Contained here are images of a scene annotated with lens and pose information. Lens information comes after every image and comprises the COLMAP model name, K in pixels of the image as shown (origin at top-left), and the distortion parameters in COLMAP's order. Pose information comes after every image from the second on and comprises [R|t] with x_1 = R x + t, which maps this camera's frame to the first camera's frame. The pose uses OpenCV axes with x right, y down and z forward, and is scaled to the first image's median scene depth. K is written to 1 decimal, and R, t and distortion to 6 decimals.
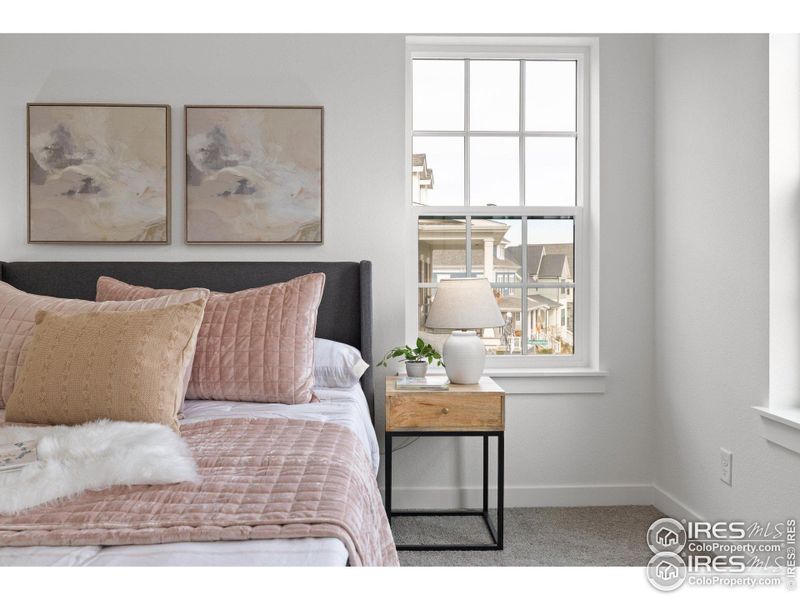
lens RADIAL K [[721.8, 0, 402.9], [0, 721.8, 278.2], [0, 0, 1]] dist [-0.002434, -0.006038]
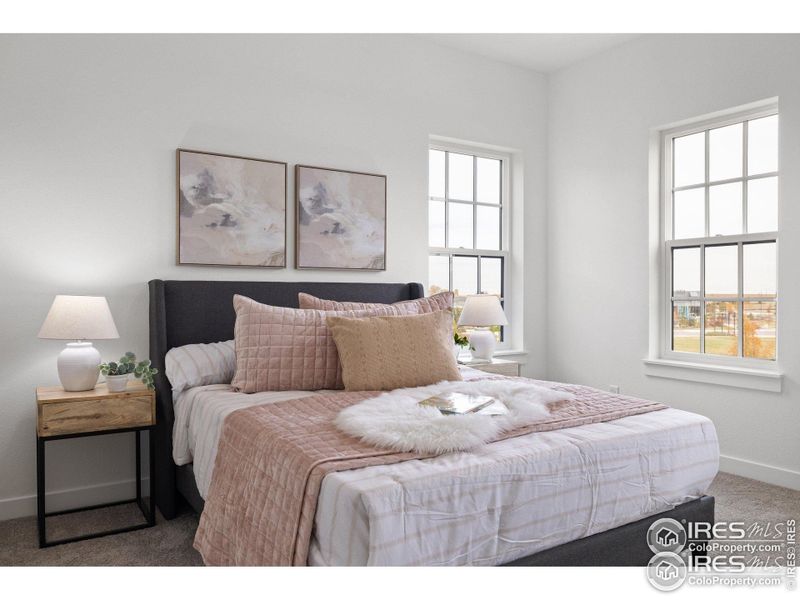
lens RADIAL K [[599.6, 0, 384.7], [0, 599.6, 295.1], [0, 0, 1]] dist [-0.005424, -0.005972]
pose [[0.866838, 0.002120, 0.498585, -0.714812], [-0.003147, 0.999994, 0.001220, -0.000488], [-0.498580, -0.002627, 0.866840, -0.038951]]
